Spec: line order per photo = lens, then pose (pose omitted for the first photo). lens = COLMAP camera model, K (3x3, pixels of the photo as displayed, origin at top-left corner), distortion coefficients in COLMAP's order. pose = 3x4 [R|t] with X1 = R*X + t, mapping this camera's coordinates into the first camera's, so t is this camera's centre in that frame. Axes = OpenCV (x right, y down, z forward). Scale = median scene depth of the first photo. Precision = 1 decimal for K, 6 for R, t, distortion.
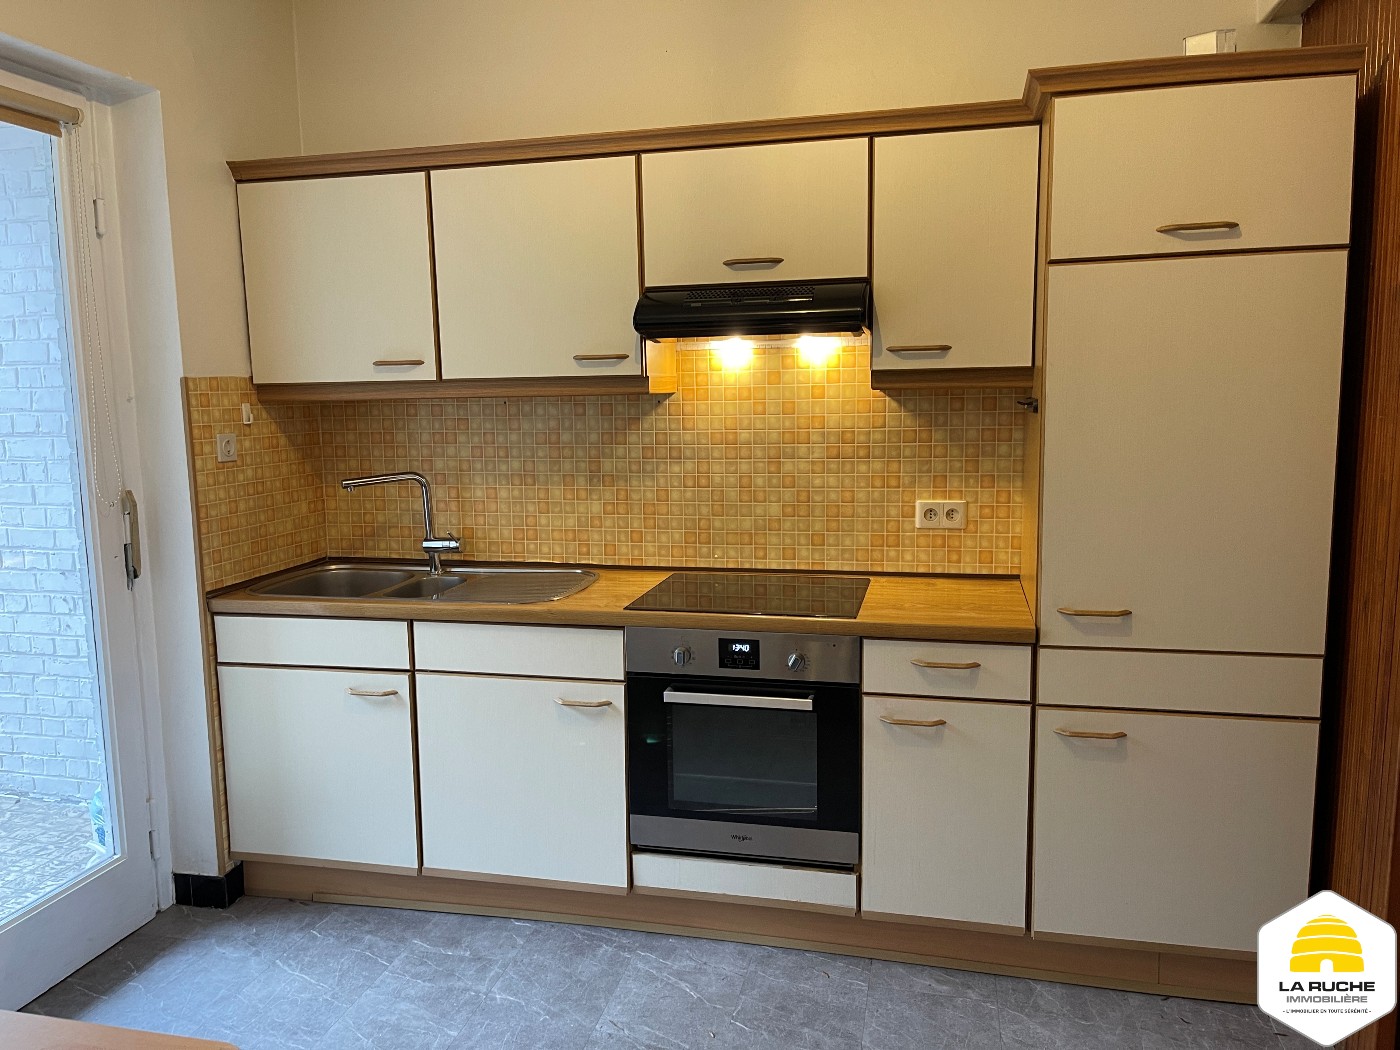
lens RADIAL K [[1054.0, 0, 695.6], [0, 1054.0, 535.2], [0, 0, 1]] dist [0.071706, -0.095954]
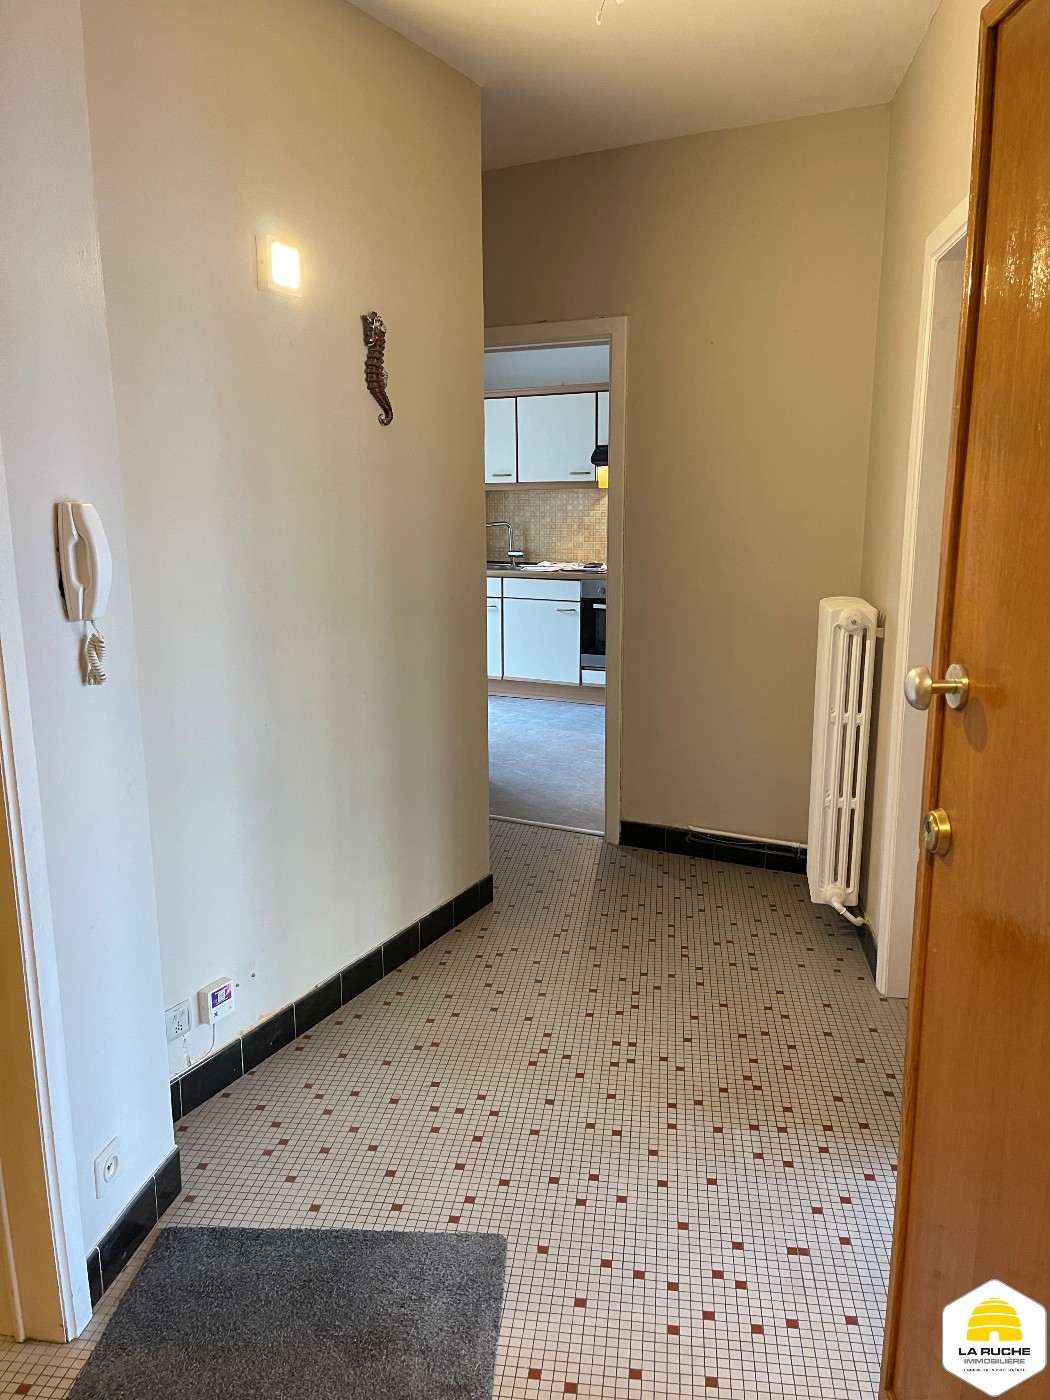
lens RADIAL K [[1054.0, 0, 530.5], [0, 1054.0, 737.5], [0, 0, 1]] dist [0.071706, -0.095954]
pose [[0.971584, 0.063755, -0.227948, 0.392876], [-0.041674, 0.994073, 0.100407, 0.198441], [0.232998, -0.088054, 0.968482, -1.451410]]
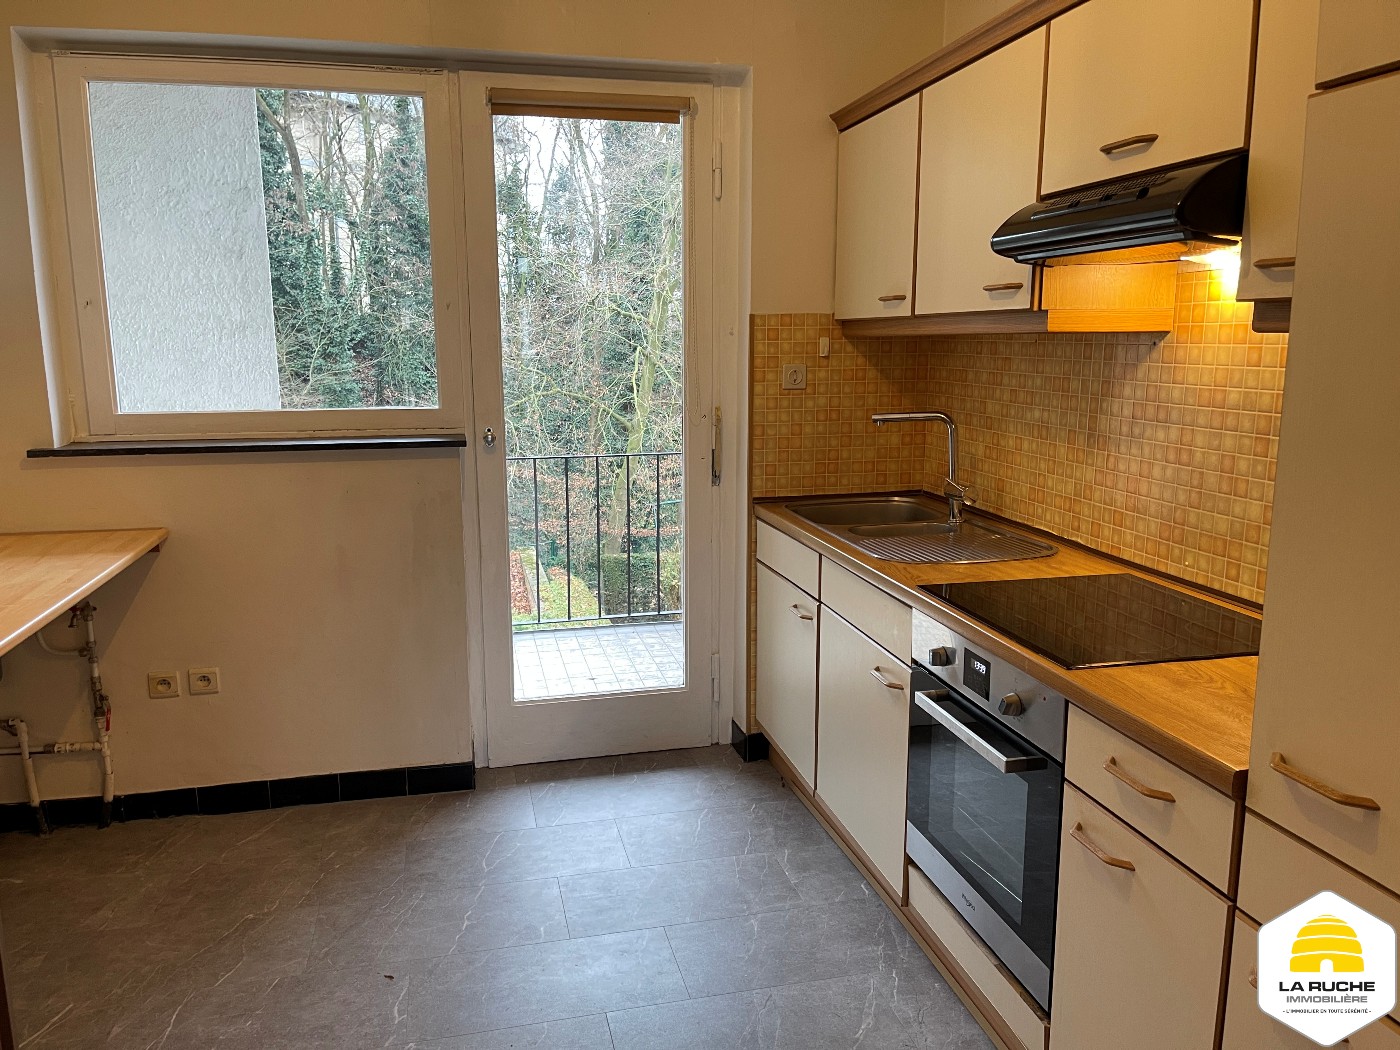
lens RADIAL K [[1054.0, 0, 680.4], [0, 1054.0, 533.4], [0, 0, 1]] dist [0.071706, -0.095954]
pose [[0.434191, 0.183385, -0.881957, 0.548046], [-0.128378, 0.981663, 0.140916, -0.062689], [0.891626, 0.052039, 0.449772, 0.401141]]
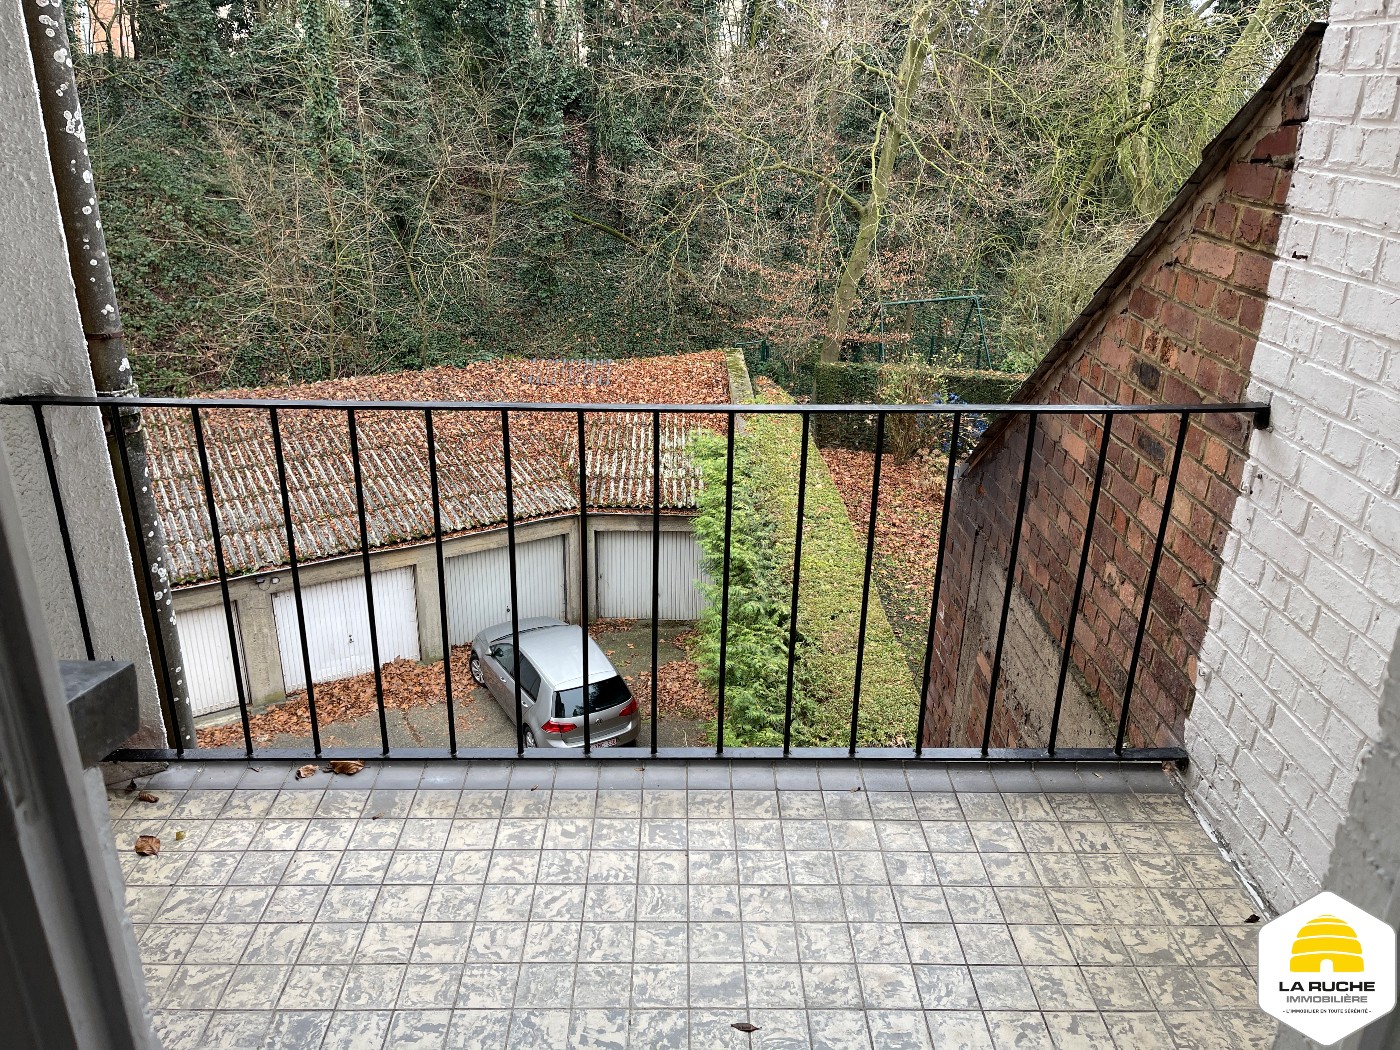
lens RADIAL K [[1054.0, 0, 686.6], [0, 1054.0, 519.4], [0, 0, 1]] dist [0.071706, -0.095954]
pose [[0.240957, 0.380789, -0.892715, -0.418713], [-0.152574, 0.923241, 0.352628, -0.095988], [0.958468, 0.051237, 0.280560, 0.778059]]
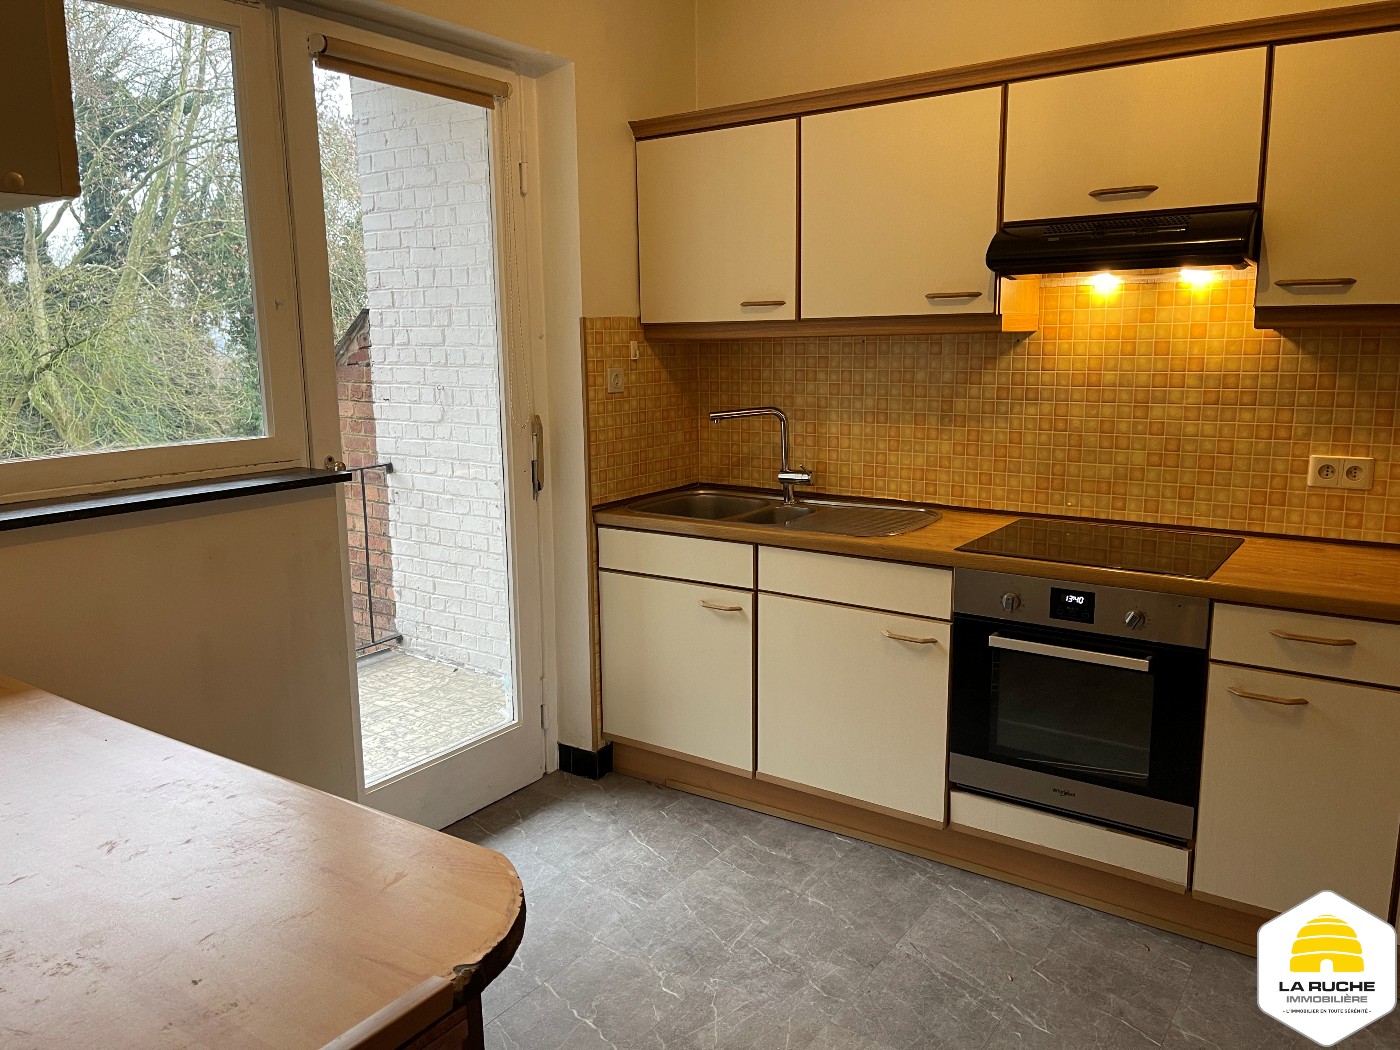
lens RADIAL K [[1054.0, 0, 705.3], [0, 1054.0, 524.4], [0, 0, 1]] dist [0.071706, -0.095954]
pose [[0.931301, 0.070563, -0.357350, 0.062740], [-0.053968, 0.996959, 0.056212, 0.002384], [0.360230, -0.033065, 0.932277, -0.019147]]
